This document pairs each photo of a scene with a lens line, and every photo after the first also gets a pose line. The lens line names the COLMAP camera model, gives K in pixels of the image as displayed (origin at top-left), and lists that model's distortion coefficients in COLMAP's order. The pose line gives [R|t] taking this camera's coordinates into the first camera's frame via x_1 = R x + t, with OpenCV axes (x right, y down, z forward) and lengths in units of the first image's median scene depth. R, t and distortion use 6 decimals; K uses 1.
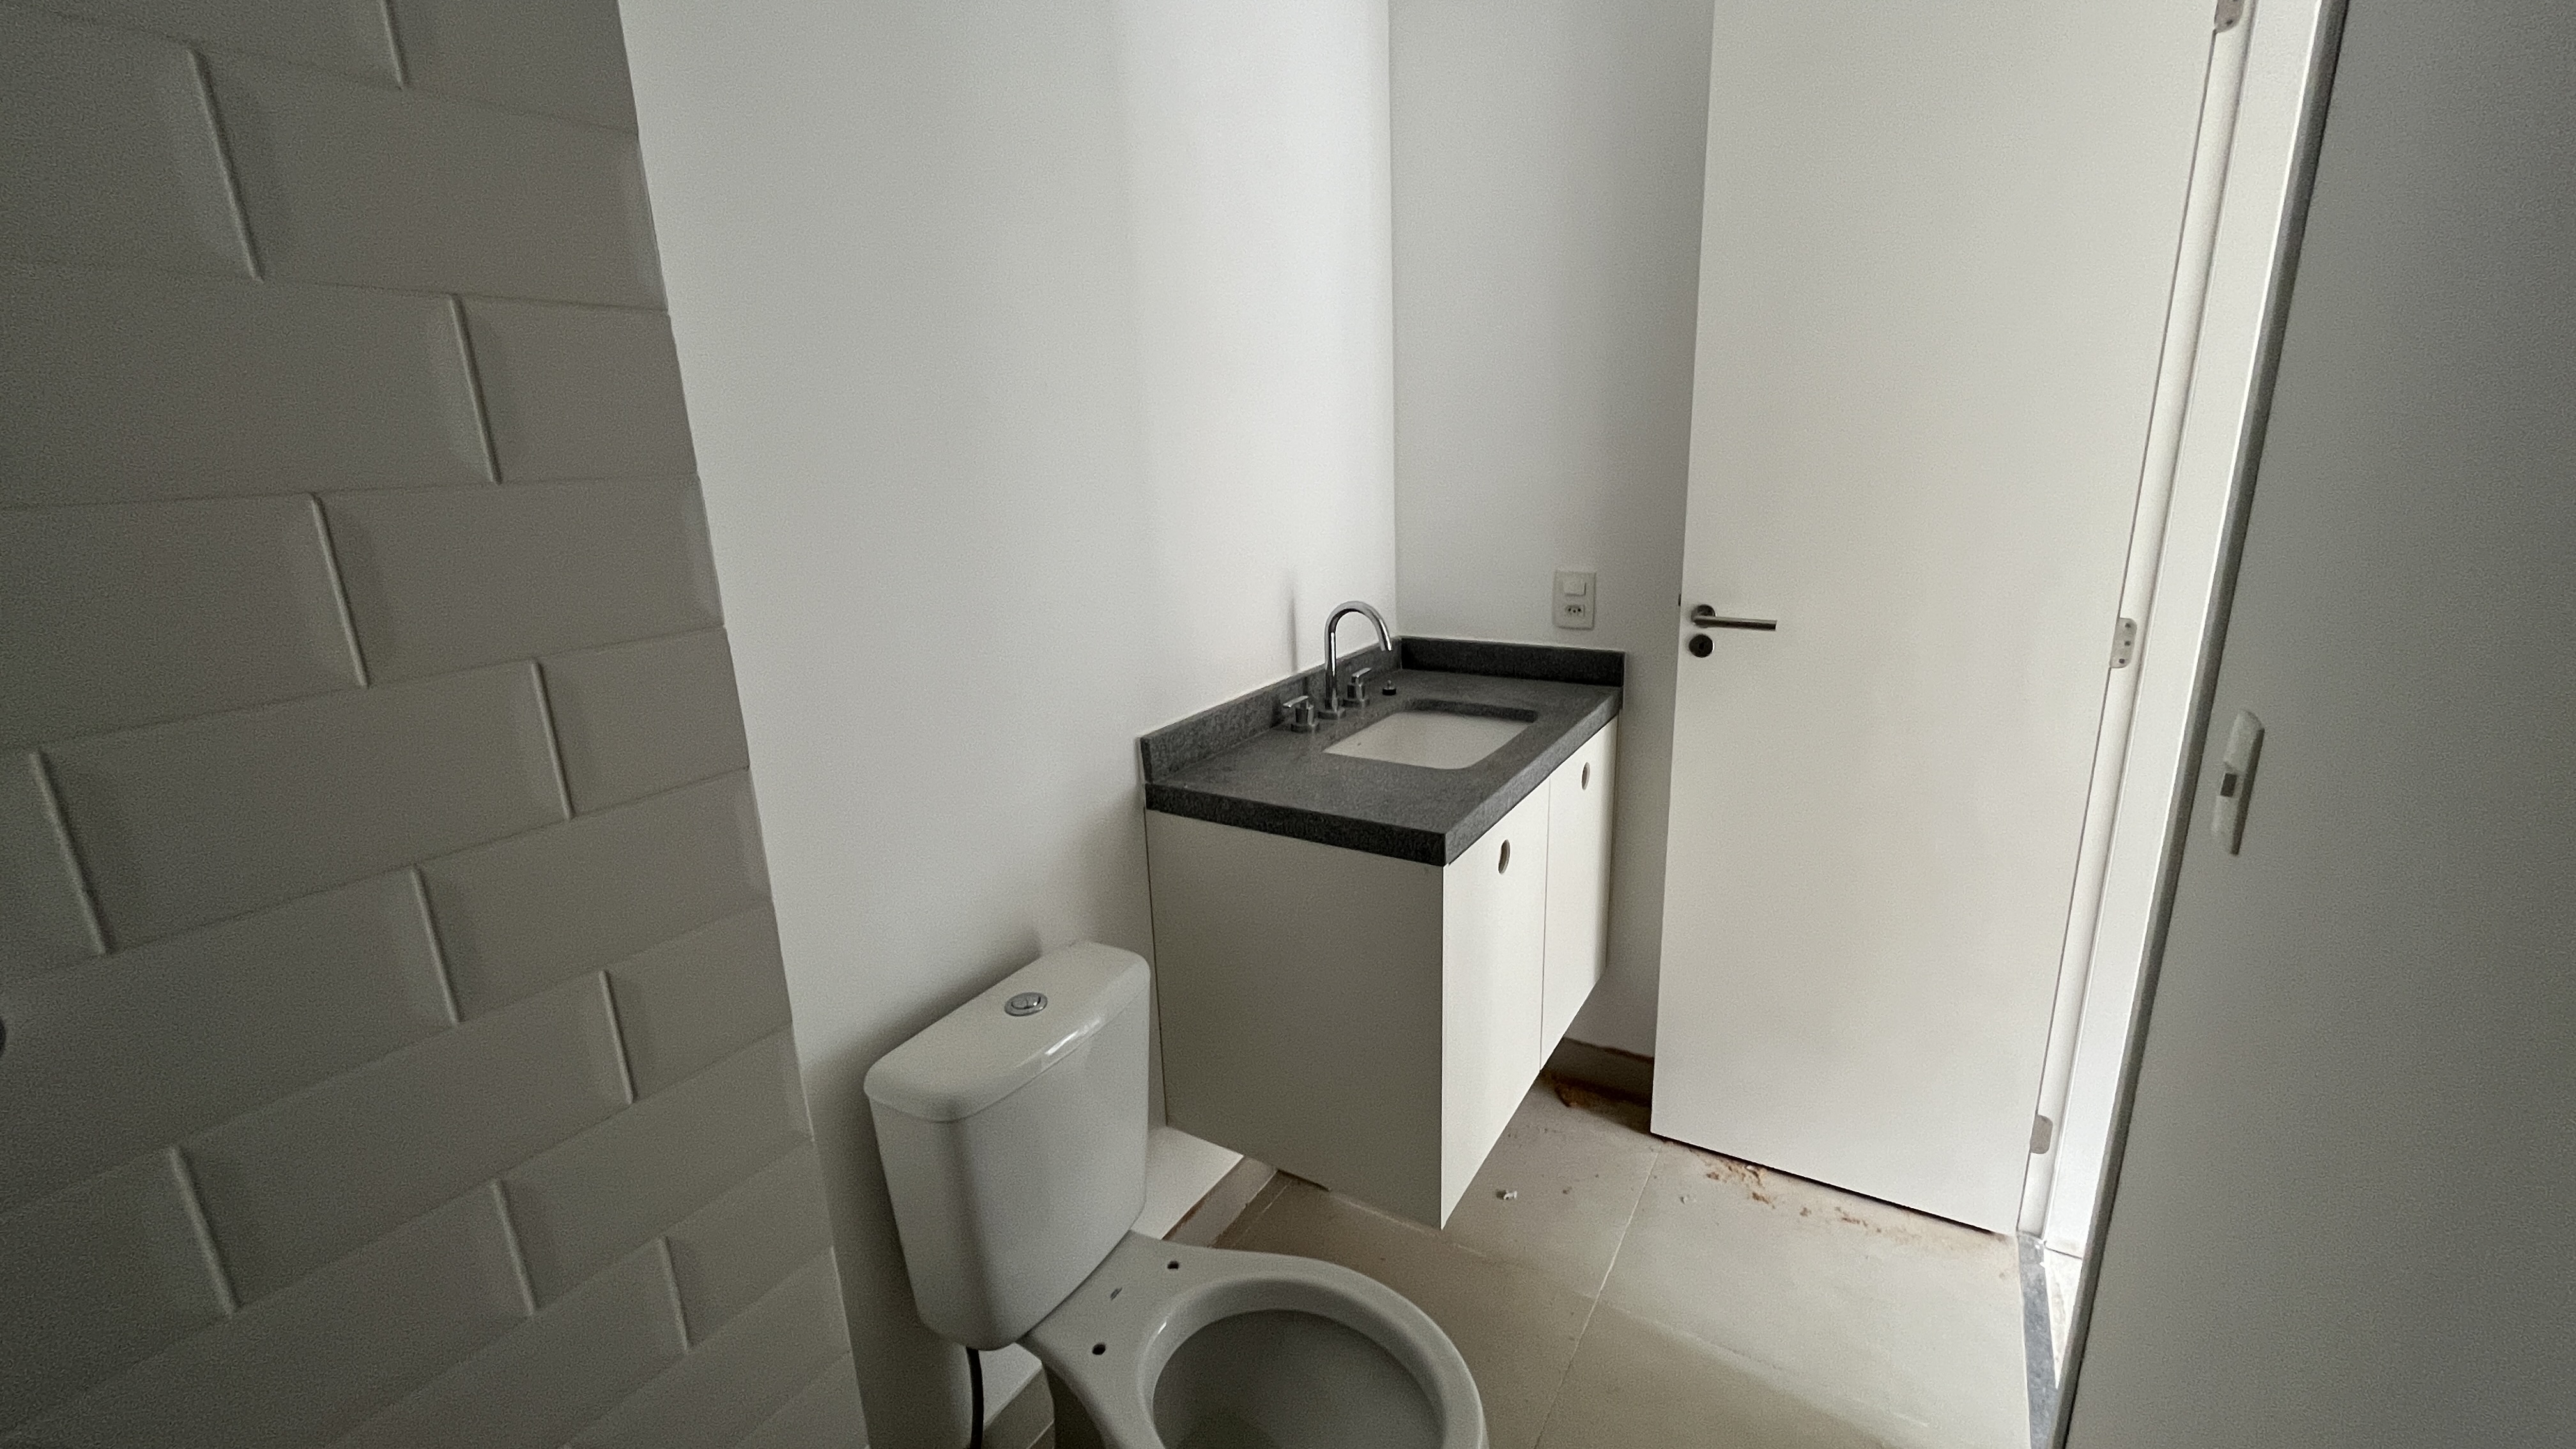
lens RADIAL K [[1052.1, 0, 1285.3], [0, 1052.1, 723.3], [0, 0, 1]] dist [-0.001832, -0.000287]
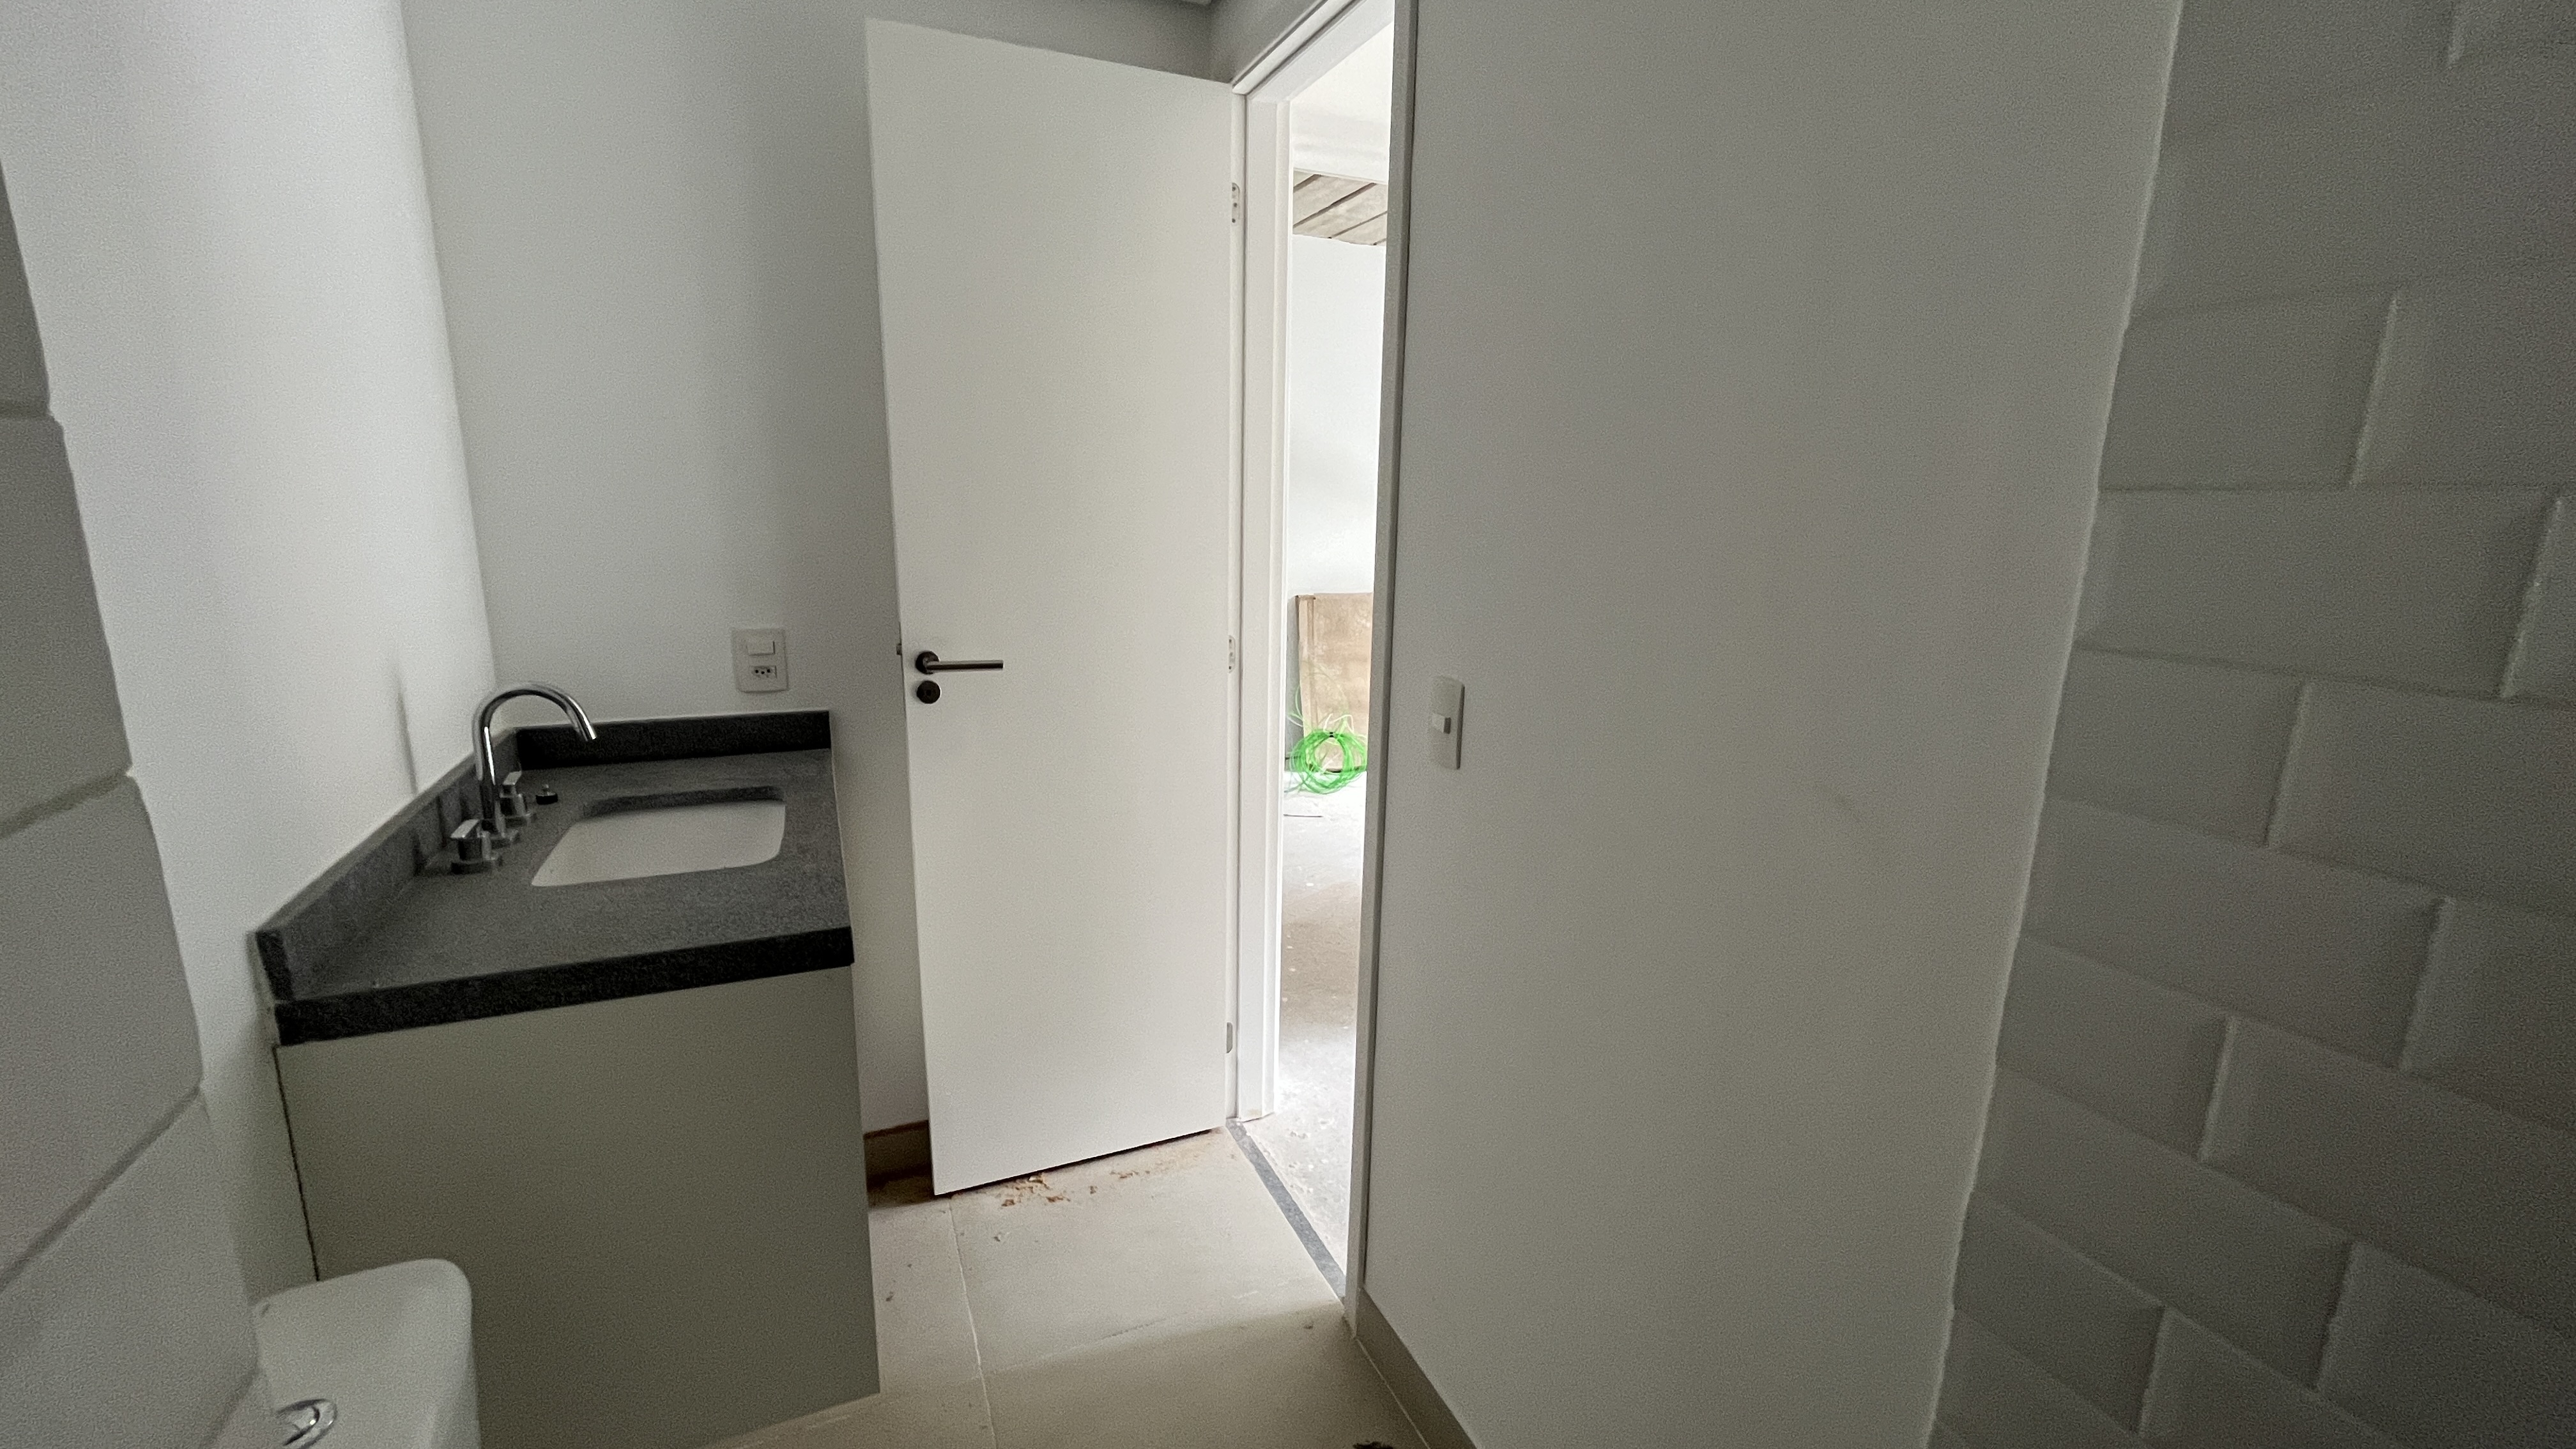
lens RADIAL K [[1052.1, 0, 1285.3], [0, 1052.1, 723.3], [0, 0, 1]] dist [-0.001832, -0.000287]
pose [[0.567919, -0.128485, 0.812994, -0.235697], [0.177626, 0.983598, 0.031366, -0.014954], [-0.803690, 0.126595, 0.581427, 0.142458]]
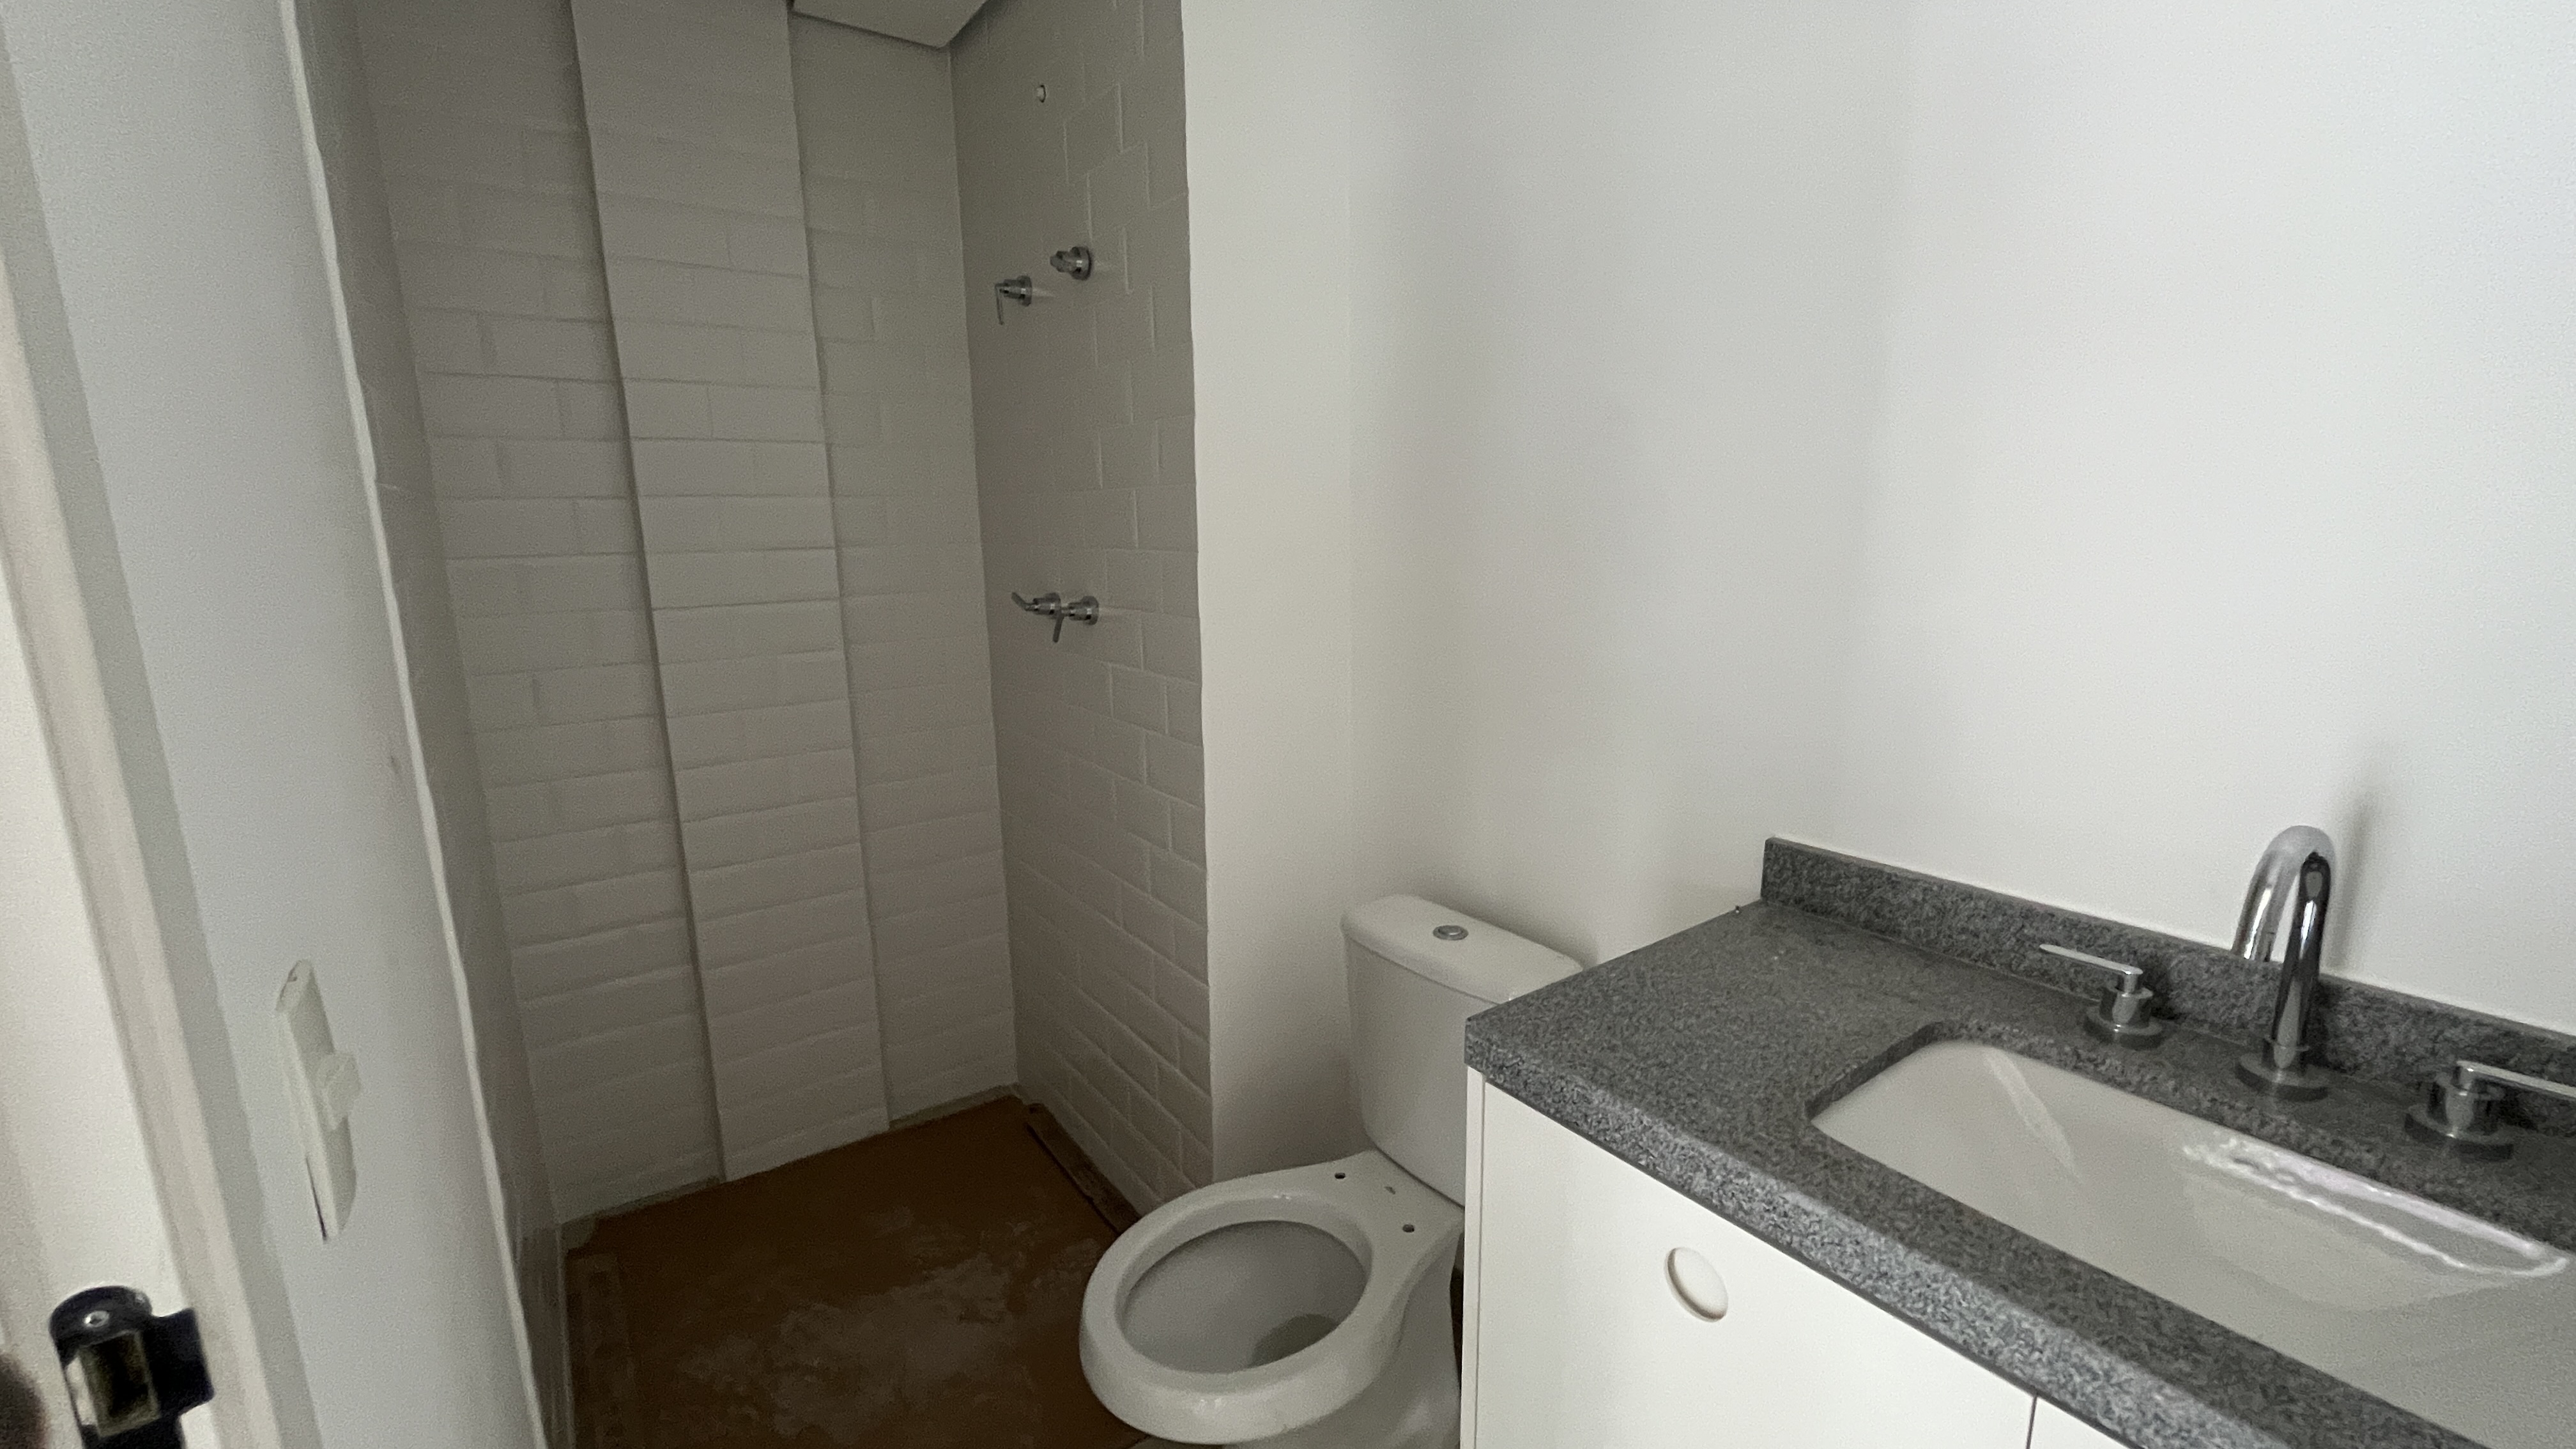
lens RADIAL K [[1052.1, 0, 1285.3], [0, 1052.1, 723.3], [0, 0, 1]] dist [-0.001832, -0.000287]
pose [[-0.390373, 0.219150, -0.894194, 0.567325], [-0.211544, 0.923918, 0.318787, -0.198022], [0.896024, 0.313607, -0.314313, 0.768069]]
